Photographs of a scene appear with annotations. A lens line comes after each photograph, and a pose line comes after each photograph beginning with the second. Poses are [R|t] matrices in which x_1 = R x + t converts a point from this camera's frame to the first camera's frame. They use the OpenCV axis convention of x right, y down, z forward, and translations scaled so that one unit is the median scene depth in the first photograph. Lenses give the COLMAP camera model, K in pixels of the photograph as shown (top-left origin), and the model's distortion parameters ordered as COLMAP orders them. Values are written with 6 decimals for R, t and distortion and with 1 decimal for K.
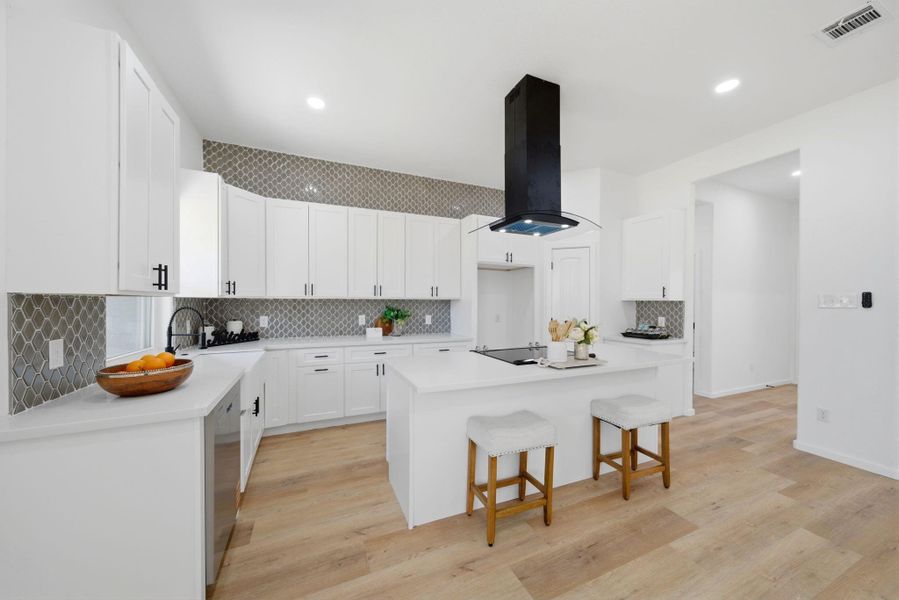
lens RADIAL K [[317.6, 0, 443.5], [0, 317.6, 301.4], [0, 0, 1]] dist [0.005006, 0.000107]
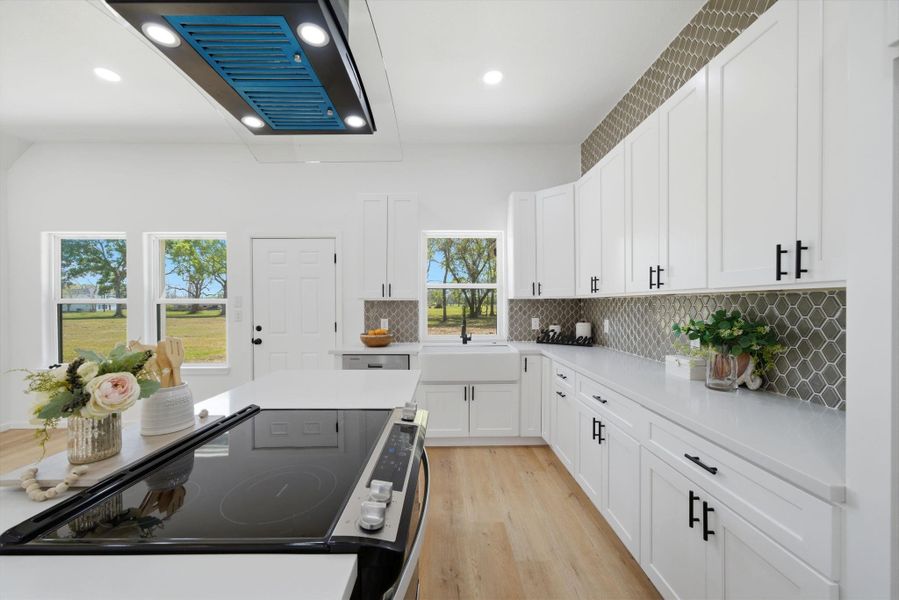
lens RADIAL K [[338.5, 0, 449.2], [0, 338.5, 306.4], [0, 0, 1]] dist [0.000084, 0.001401]
pose [[-0.395628, 0.009719, -0.918359, 0.480408], [0.007118, 0.999946, 0.007516, 0.003670], [0.918383, -0.003563, -0.395676, 1.180728]]
